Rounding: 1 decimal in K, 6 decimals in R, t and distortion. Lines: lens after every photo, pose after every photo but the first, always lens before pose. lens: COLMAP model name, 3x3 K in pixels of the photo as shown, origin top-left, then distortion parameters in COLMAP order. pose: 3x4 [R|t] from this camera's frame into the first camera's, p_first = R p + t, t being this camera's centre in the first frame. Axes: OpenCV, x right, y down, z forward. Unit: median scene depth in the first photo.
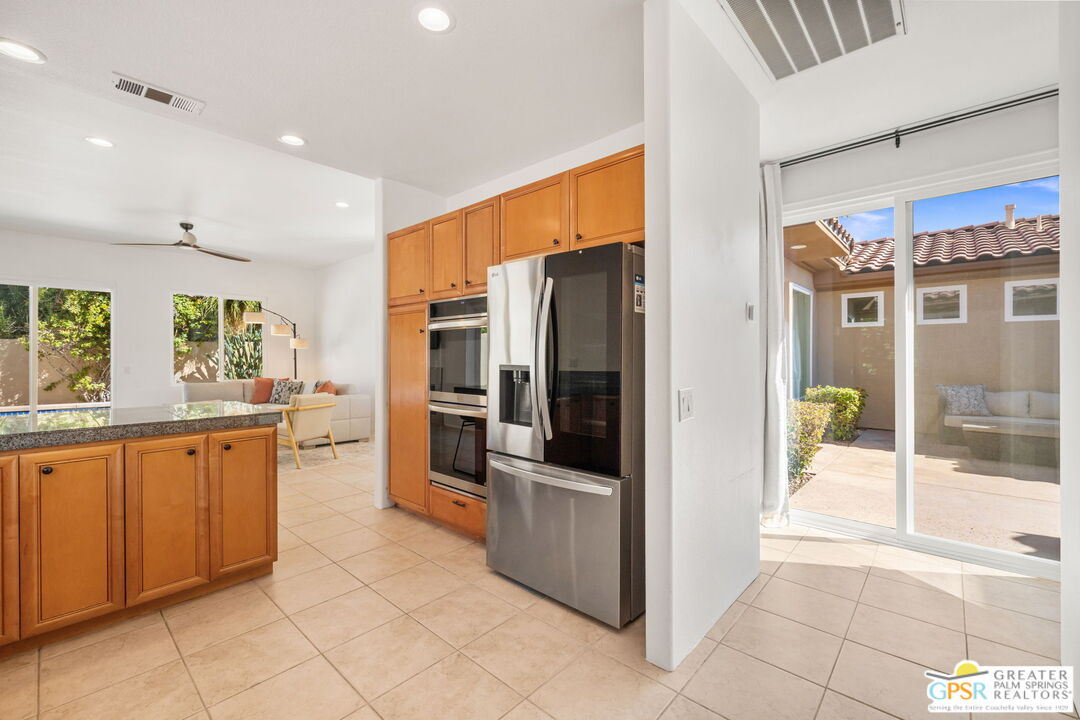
lens RADIAL K [[454.8, 0, 544.8], [0, 454.8, 359.1], [0, 0, 1]] dist [-0.002502, -0.000039]
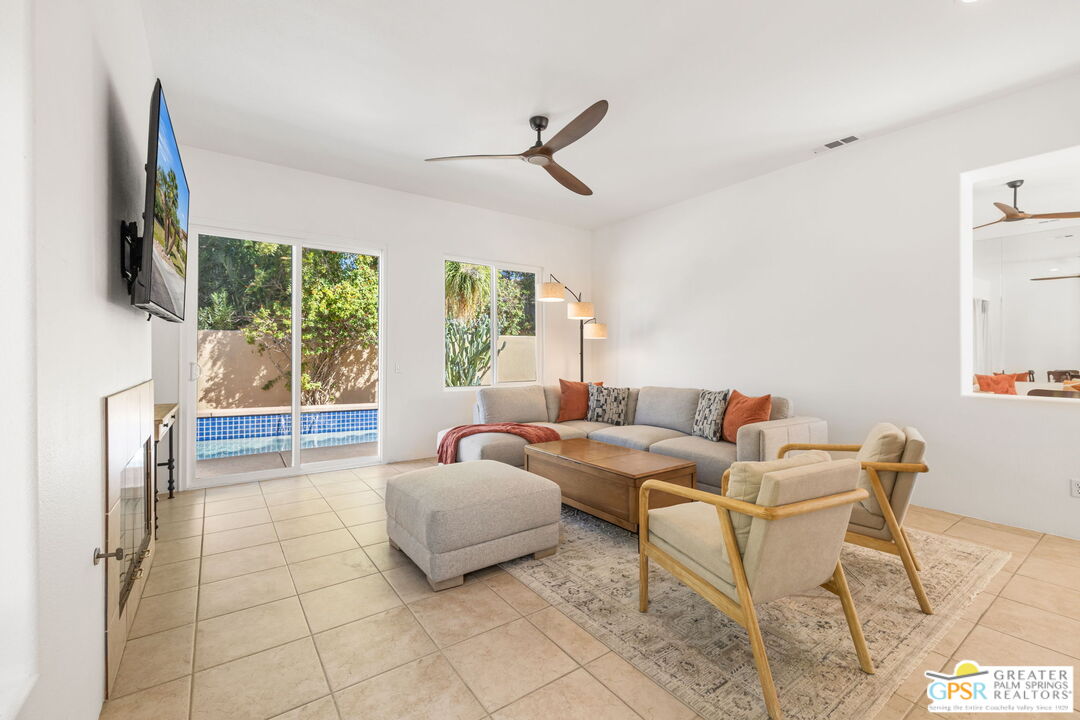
lens RADIAL K [[454.8, 0, 539.9], [0, 454.8, 357.8], [0, 0, 1]] dist [-0.002502, -0.000039]
pose [[0.977535, 0.005127, -0.210712, -0.416199], [-0.005106, 0.999987, 0.000645, 0.005065], [0.210712, 0.000446, 0.977548, 0.270172]]
